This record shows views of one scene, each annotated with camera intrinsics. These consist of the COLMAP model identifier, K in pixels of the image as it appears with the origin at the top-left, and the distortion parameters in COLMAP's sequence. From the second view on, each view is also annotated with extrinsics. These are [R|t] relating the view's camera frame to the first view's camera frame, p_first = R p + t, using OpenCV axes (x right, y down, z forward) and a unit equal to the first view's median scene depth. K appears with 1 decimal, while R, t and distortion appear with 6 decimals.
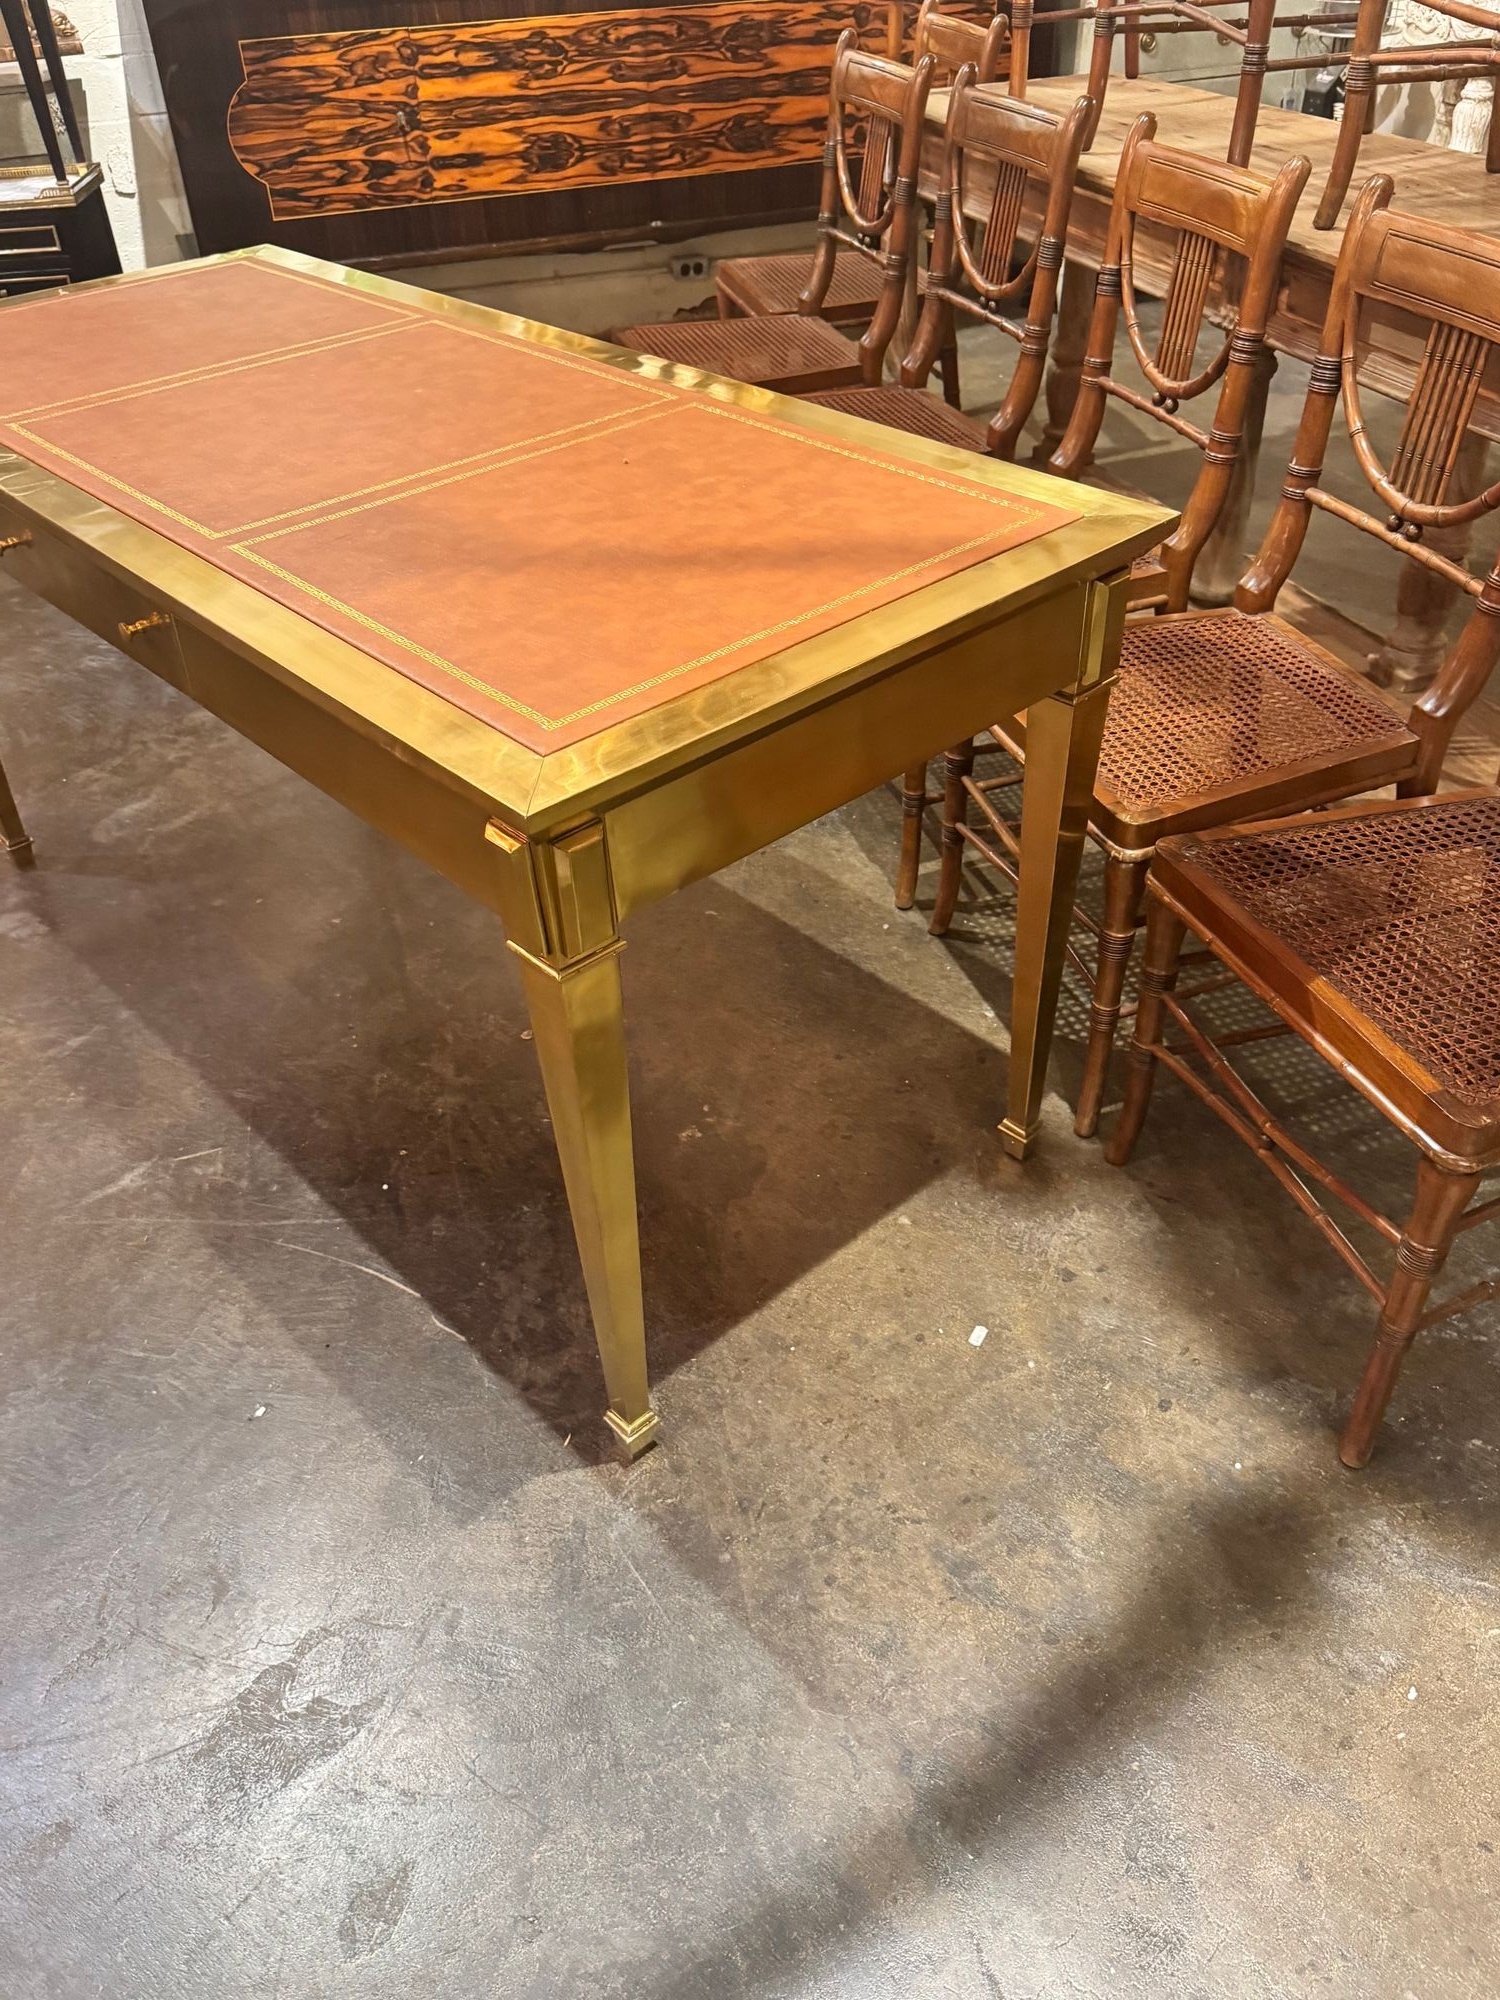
lens RADIAL K [[1530.3, 0, 750.0], [0, 1530.3, 995.2], [0, 0, 1]] dist [0.068608, -0.107586]
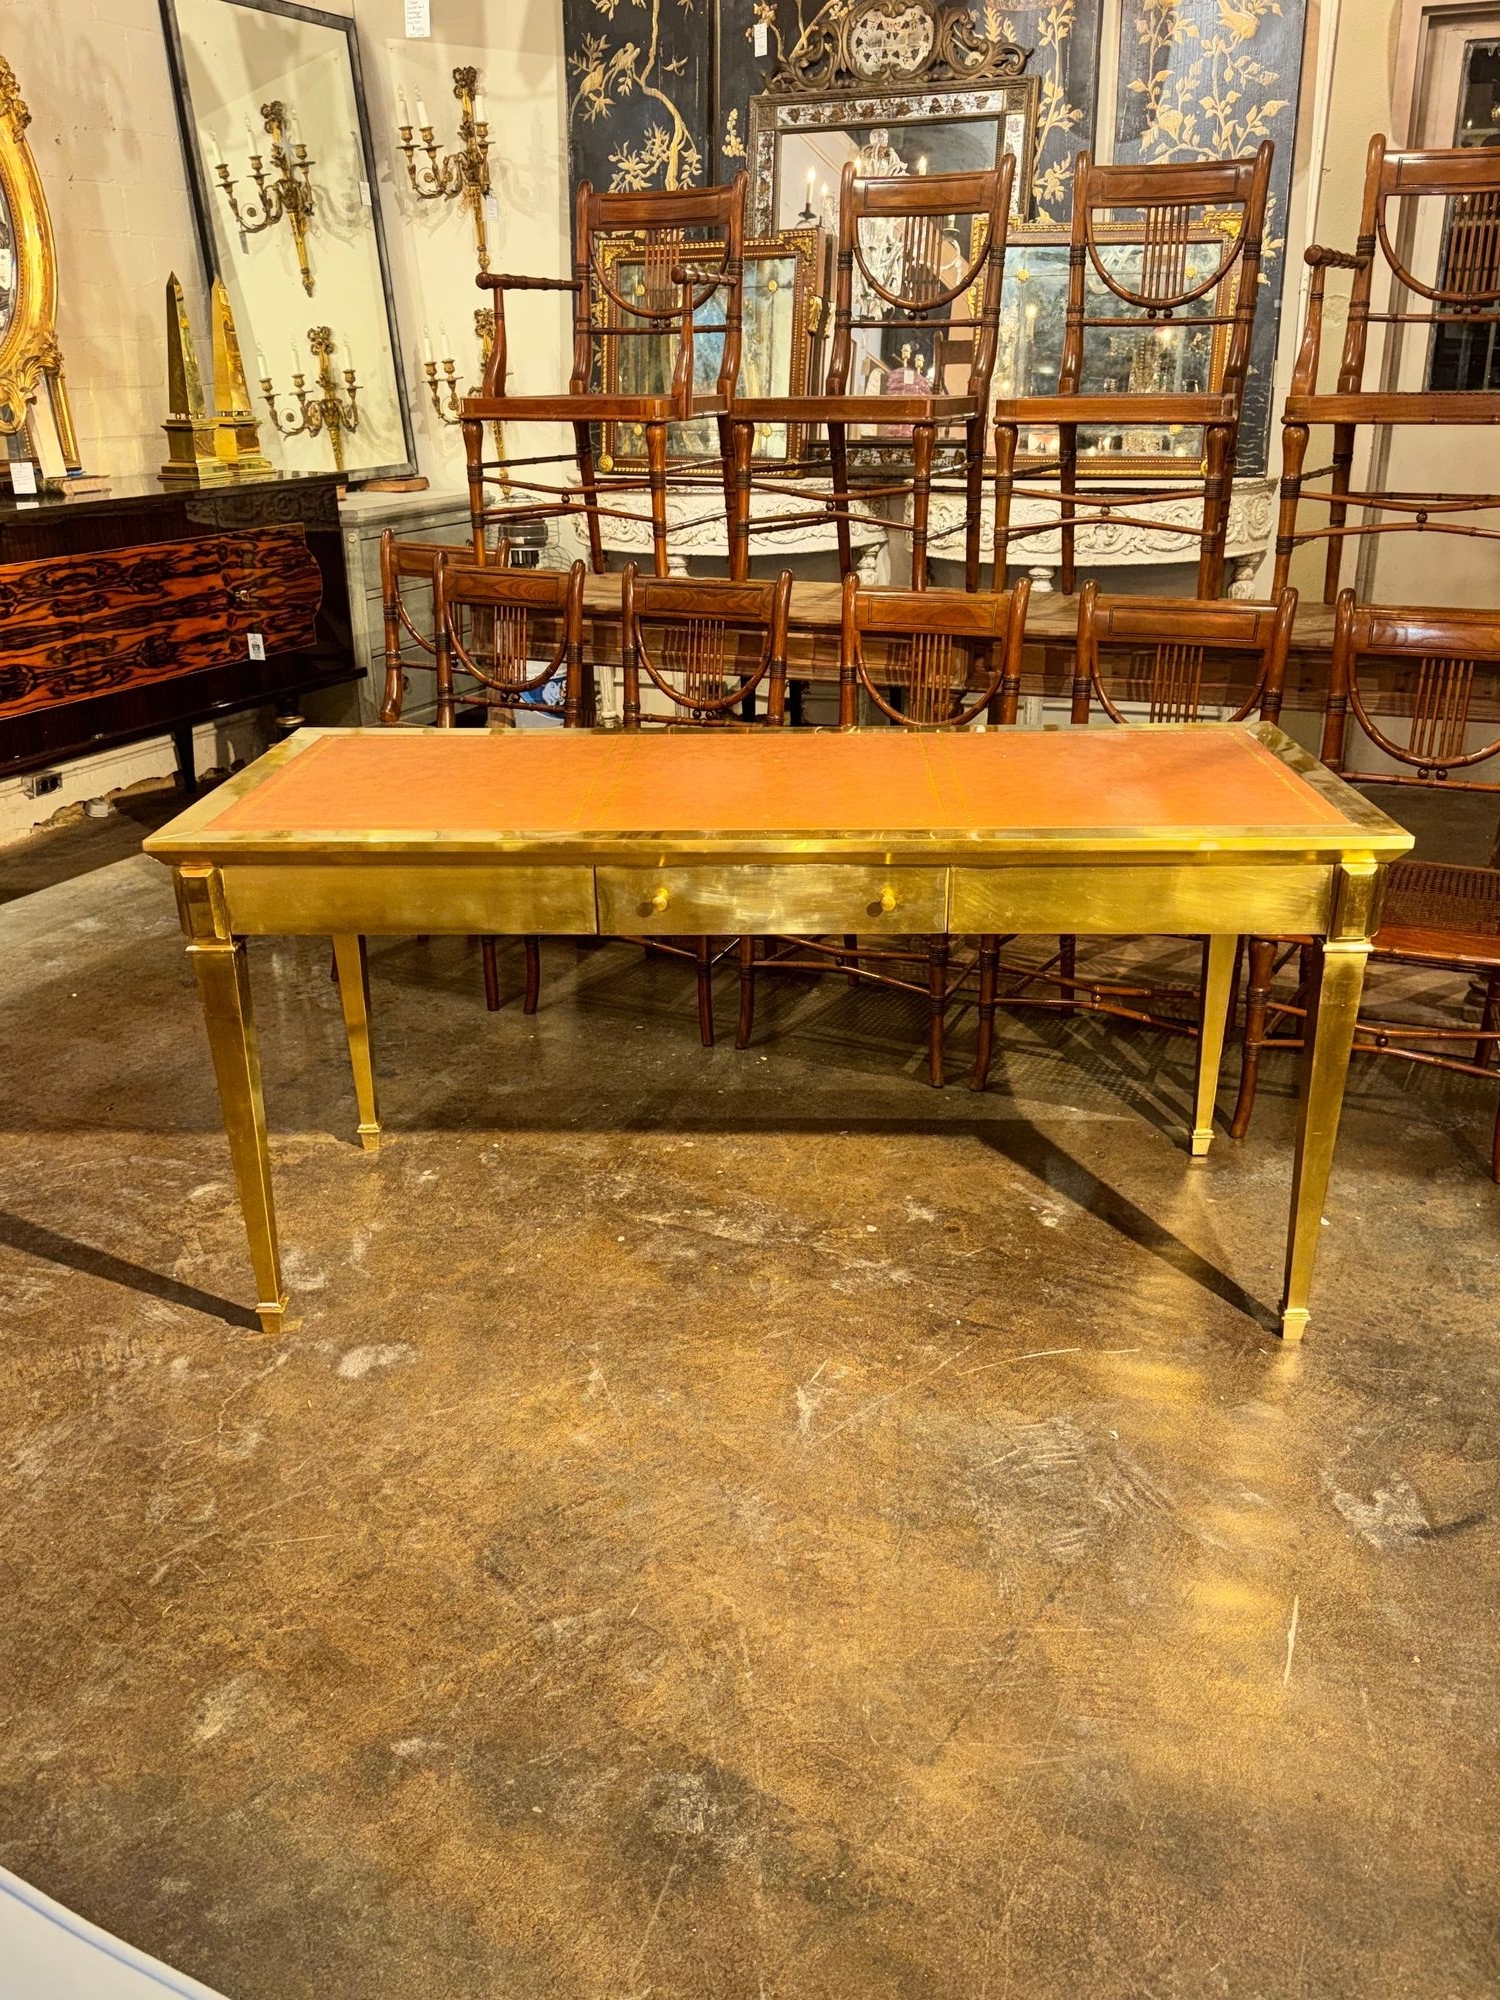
lens RADIAL K [[1640.2, 0, 763.3], [0, 1640.2, 993.6], [0, 0, 1]] dist [0.076481, -0.127709]
pose [[0.695344, -0.234280, 0.679419, -0.587304], [0.430359, 0.892871, -0.132563, -0.003847], [-0.575577, 0.384571, 0.721676, 0.005109]]
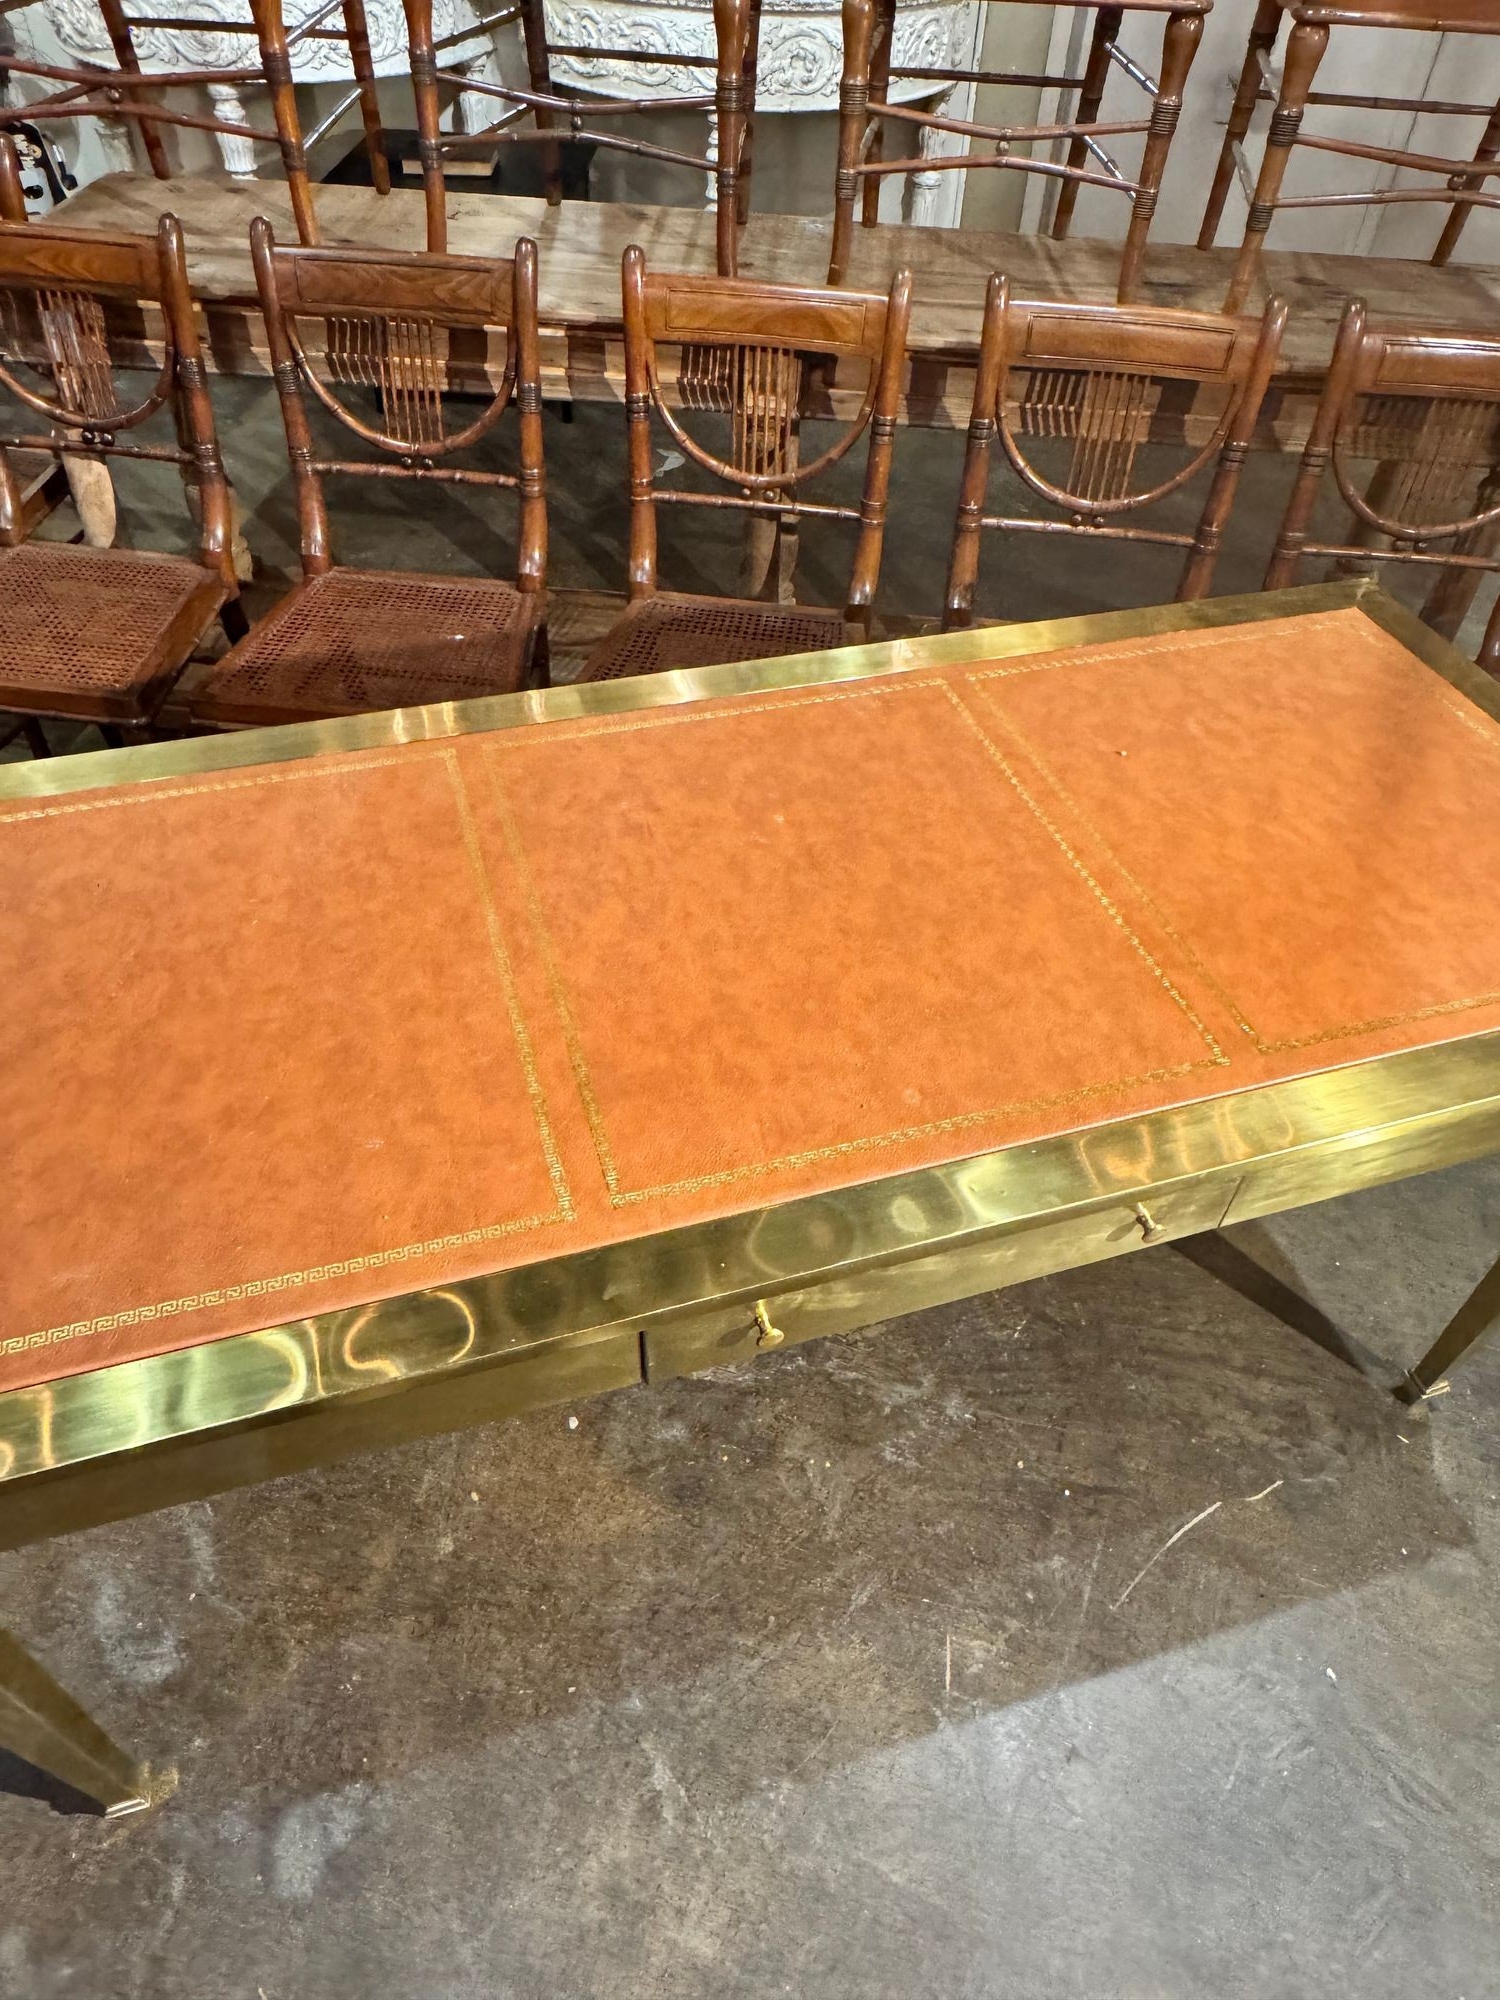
lens RADIAL K [[1298.1, 0, 754.5], [0, 1298.1, 976.4], [0, 0, 1]] dist [-0.012207, 0.004089]
pose [[0.420124, -0.607514, 0.674109, -0.332749], [0.513756, 0.771565, 0.375156, -0.268582], [-0.748031, 0.188716, 0.636267, 0.270166]]
